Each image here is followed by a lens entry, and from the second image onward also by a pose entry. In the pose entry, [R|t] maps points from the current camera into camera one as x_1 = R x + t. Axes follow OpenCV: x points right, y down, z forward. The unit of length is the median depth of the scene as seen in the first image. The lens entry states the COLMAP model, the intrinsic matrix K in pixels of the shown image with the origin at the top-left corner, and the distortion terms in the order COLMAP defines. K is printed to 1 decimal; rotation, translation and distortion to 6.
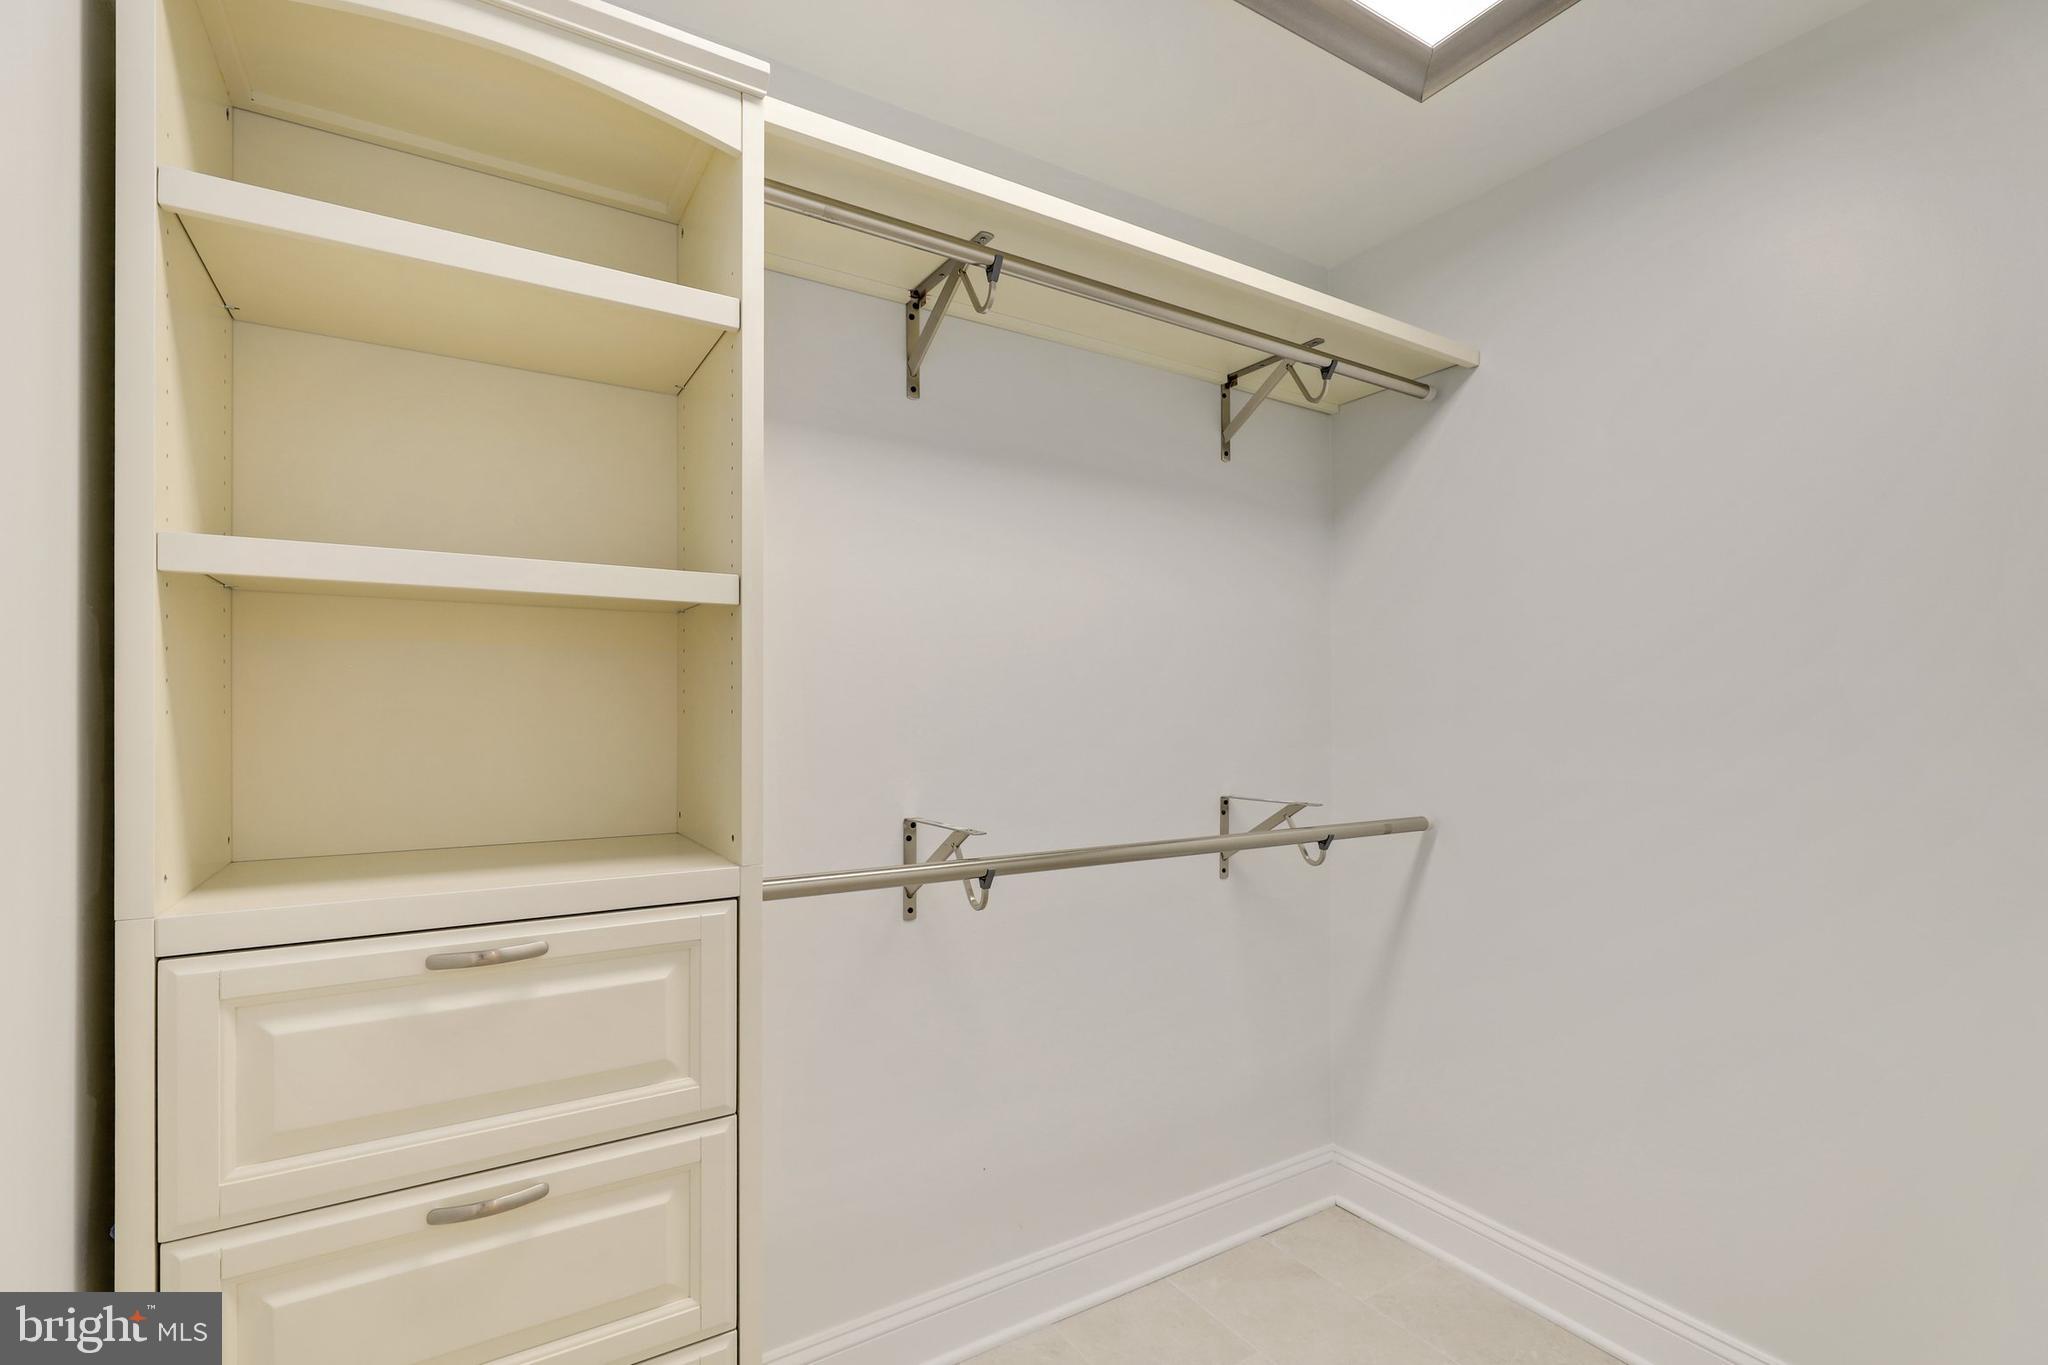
lens RADIAL K [[922.0, 0, 1025.7], [0, 922.0, 690.4], [0, 0, 1]] dist [0.000159, 0.001122]
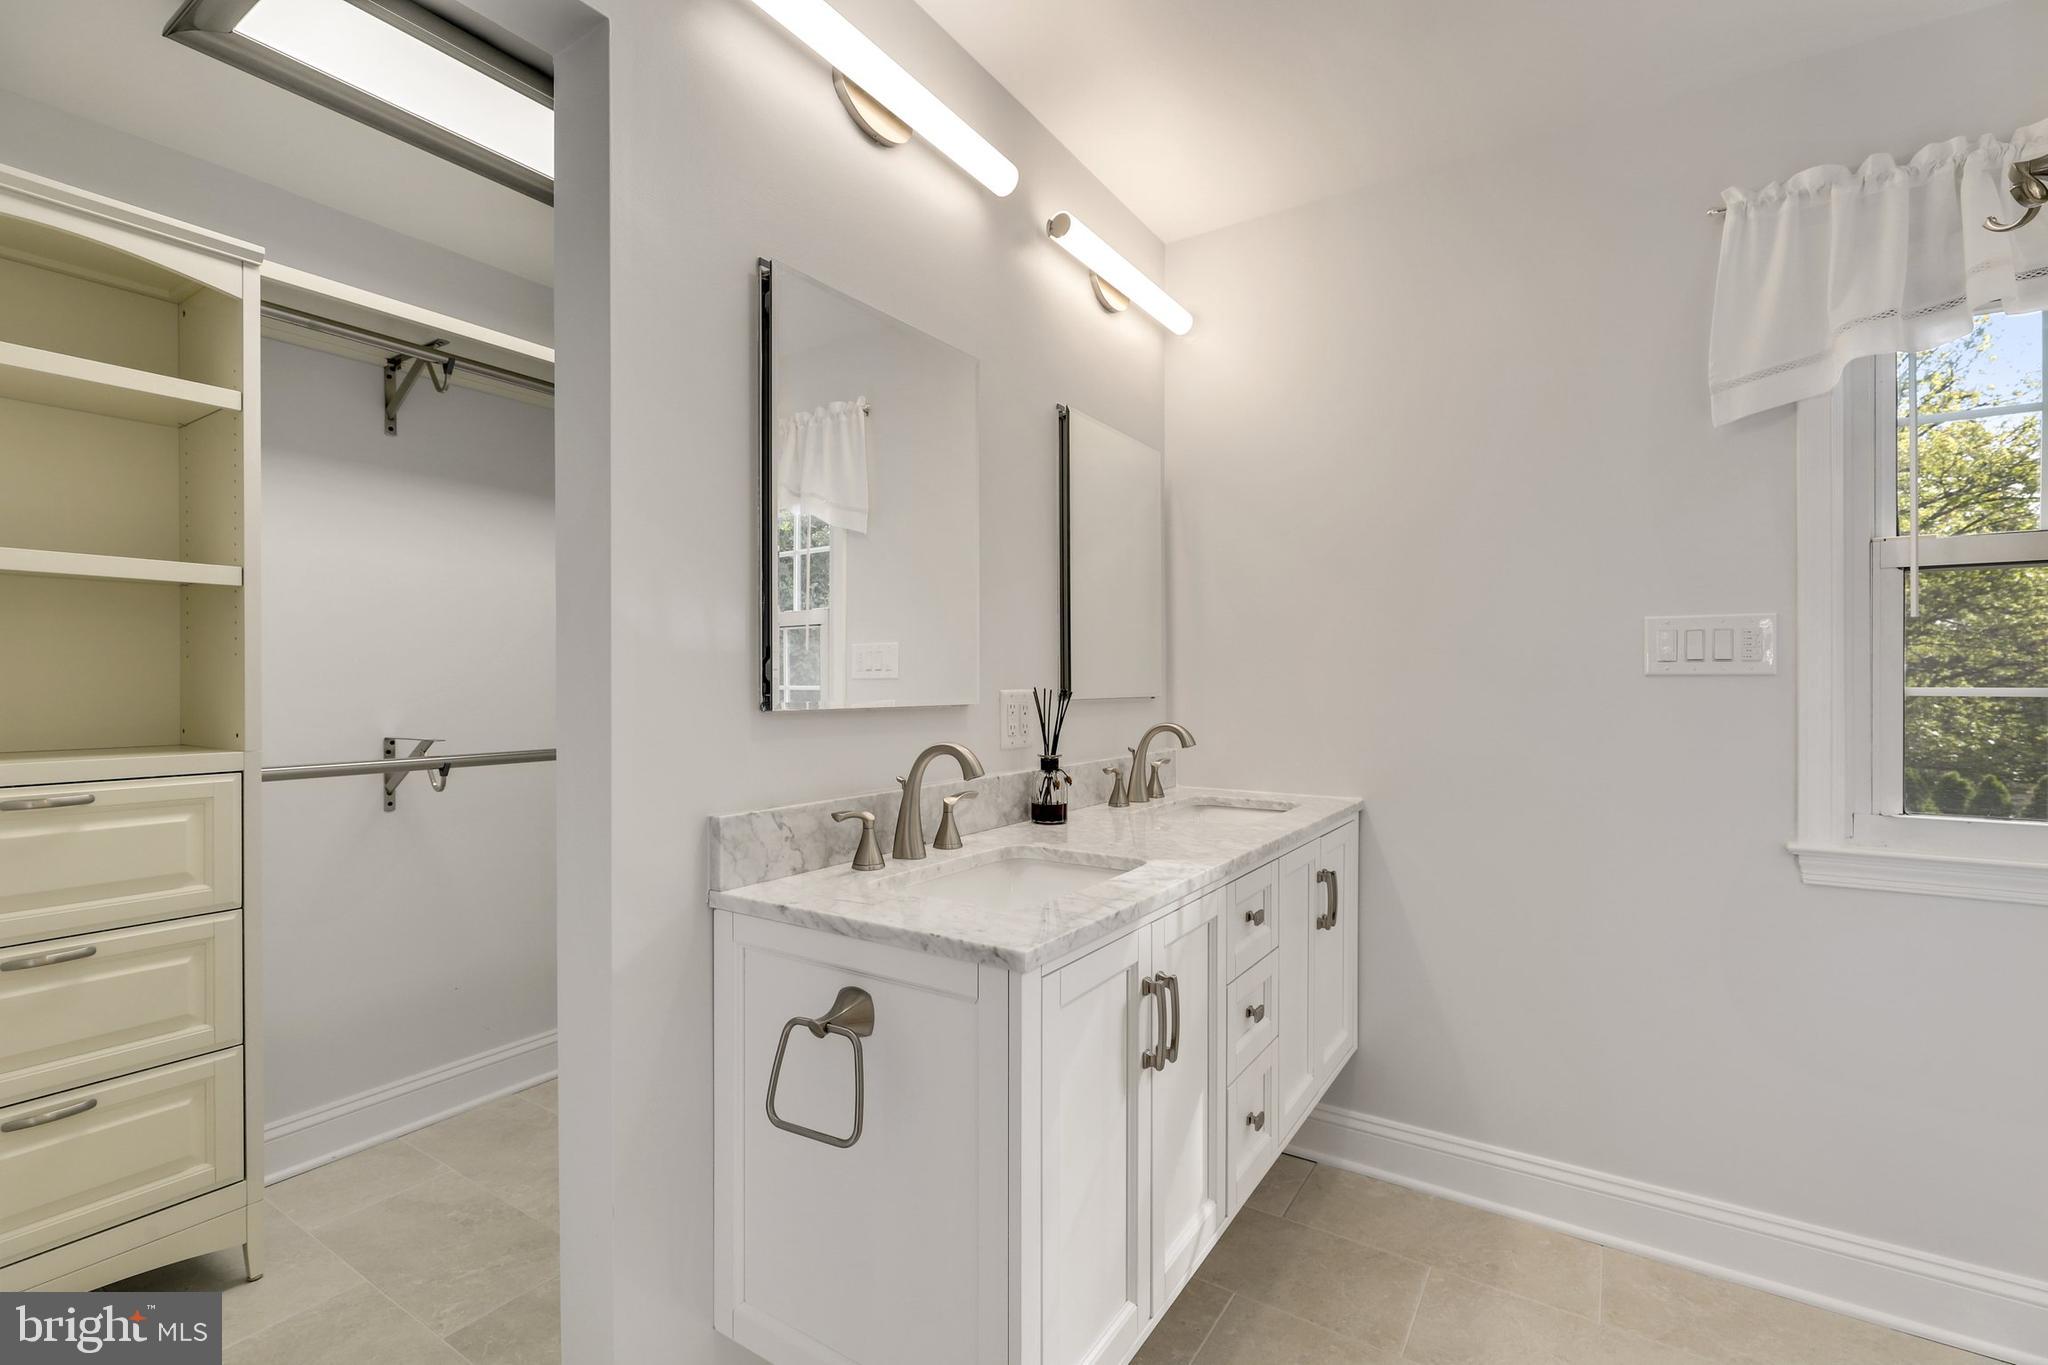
lens RADIAL K [[922.0, 0, 1020.6], [0, 922.0, 672.7], [0, 0, 1]] dist [0.000159, 0.001122]
pose [[0.910038, -0.001368, 0.414523, 0.220346], [-0.003276, 0.999940, 0.010493, 0.031001], [-0.414512, -0.010907, 0.909978, -0.885594]]
